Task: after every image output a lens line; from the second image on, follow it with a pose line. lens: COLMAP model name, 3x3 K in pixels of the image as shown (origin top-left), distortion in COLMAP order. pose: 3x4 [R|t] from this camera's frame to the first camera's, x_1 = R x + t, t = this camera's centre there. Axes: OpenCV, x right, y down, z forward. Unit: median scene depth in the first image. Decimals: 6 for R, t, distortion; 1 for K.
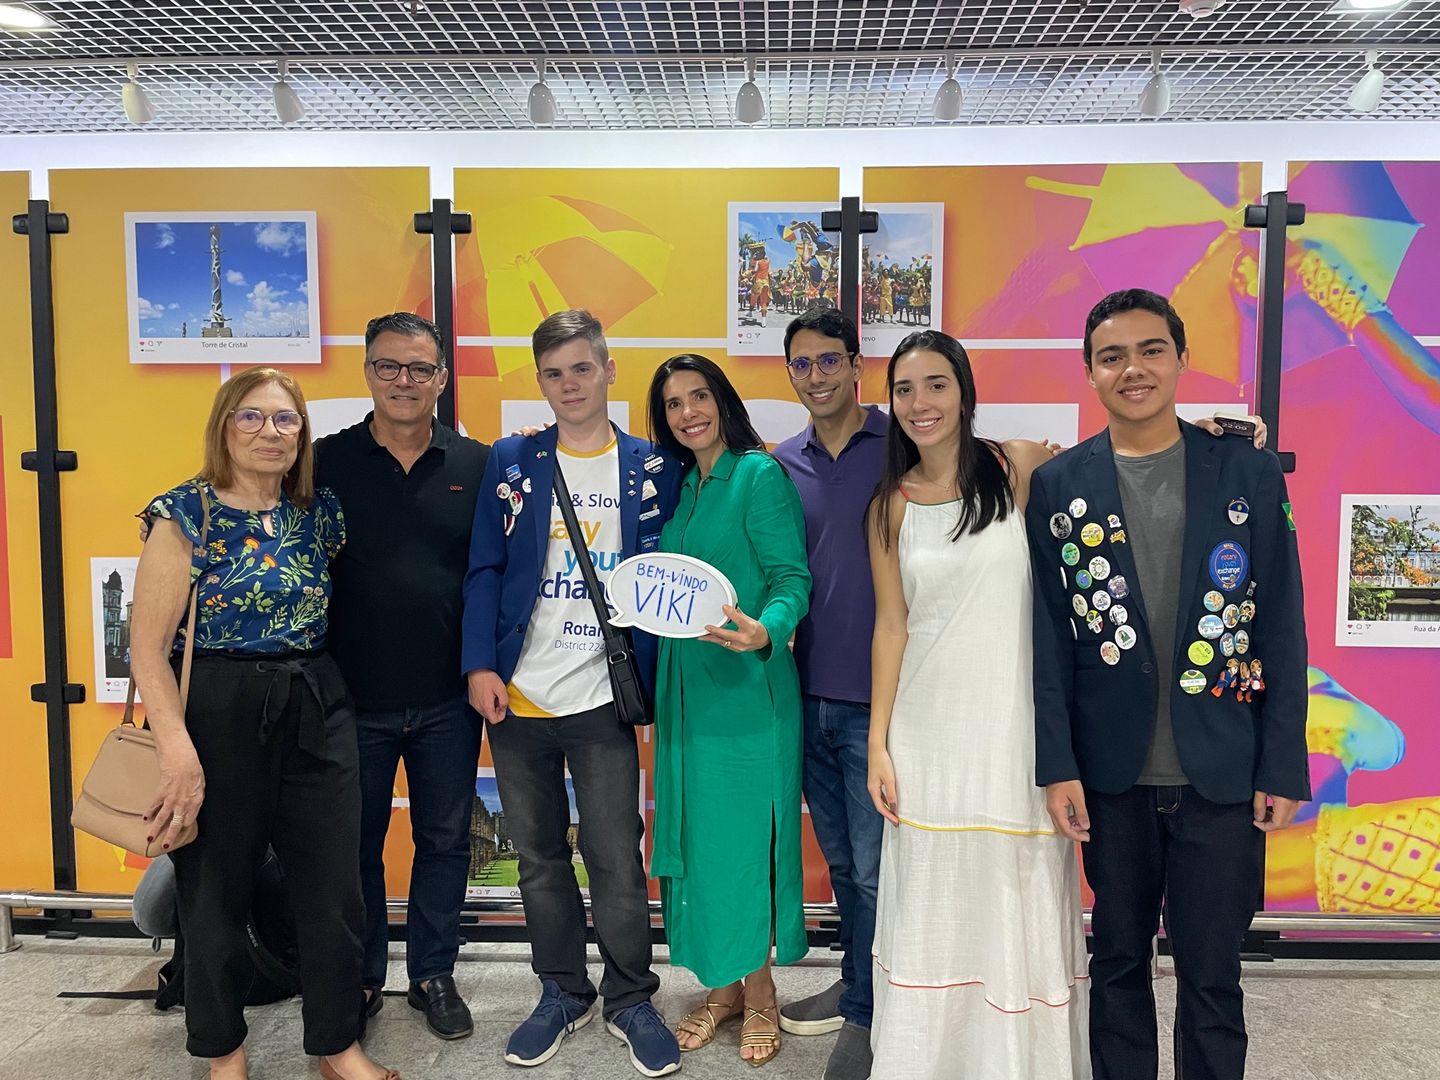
lens RADIAL K [[1118.5, 0, 720.0], [0, 1118.5, 540.0], [0, 0, 1]] dist [-0.033881, -0.009495]
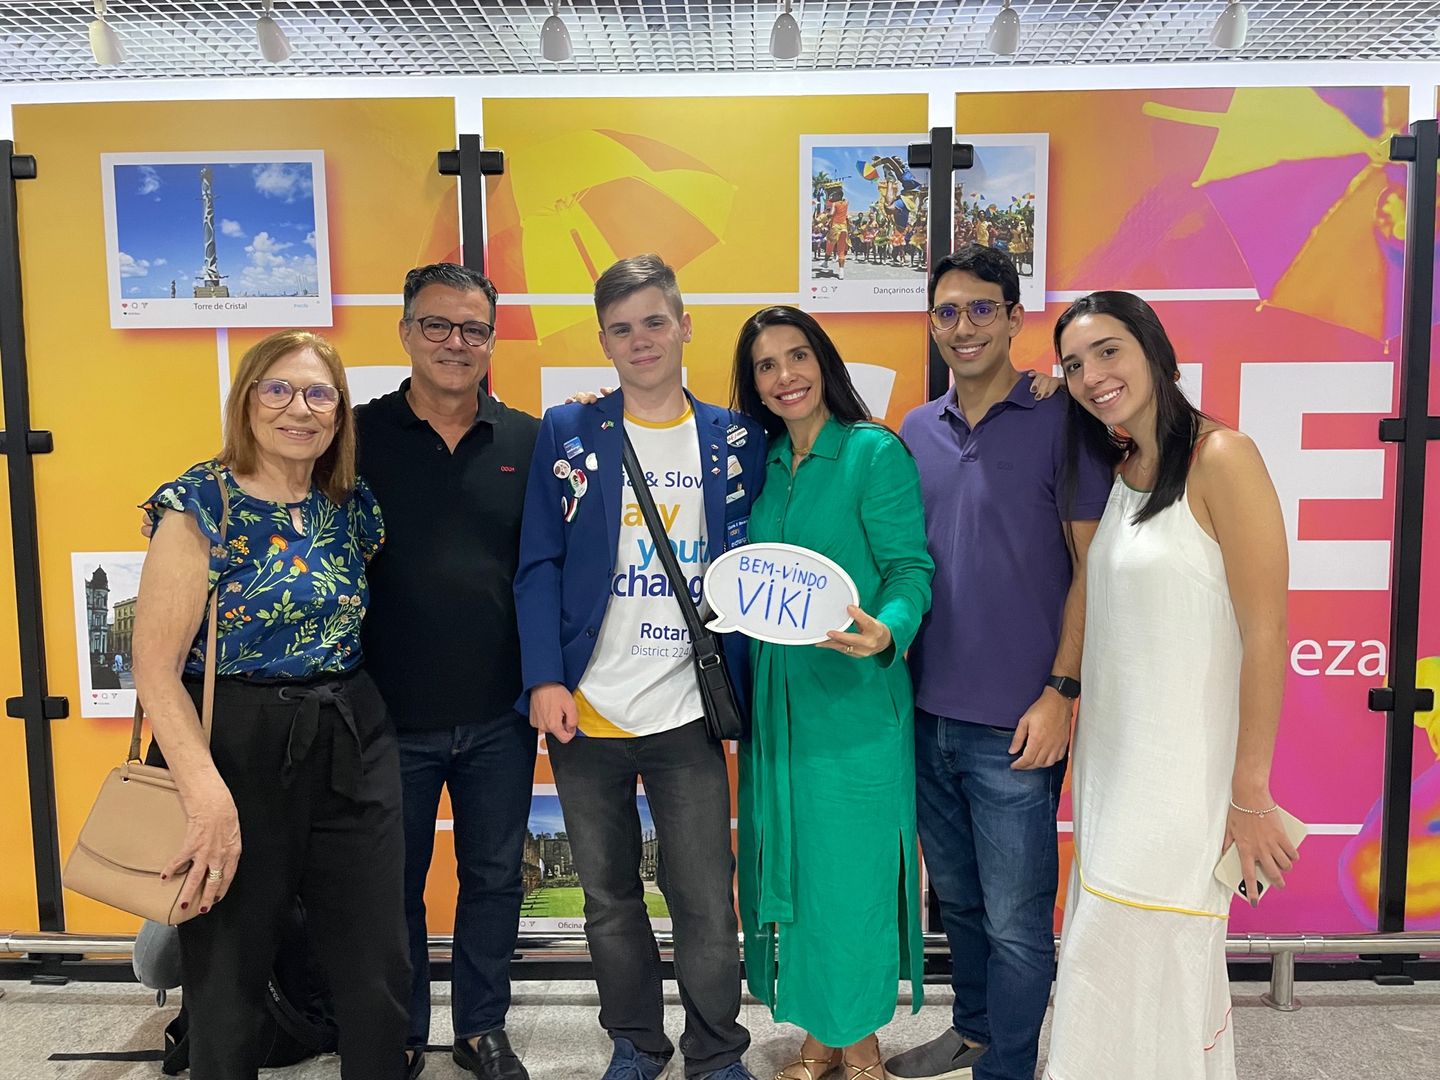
lens RADIAL K [[1080.1, 0, 666.3], [0, 1080.1, 535.2], [0, 0, 1]] dist [-0.009231, -0.044682]
pose [[0.999895, -0.012953, 0.006531, -0.106700], [0.012803, 0.999666, 0.022435, -0.011105], [-0.006819, -0.022349, 0.999727, 0.153216]]
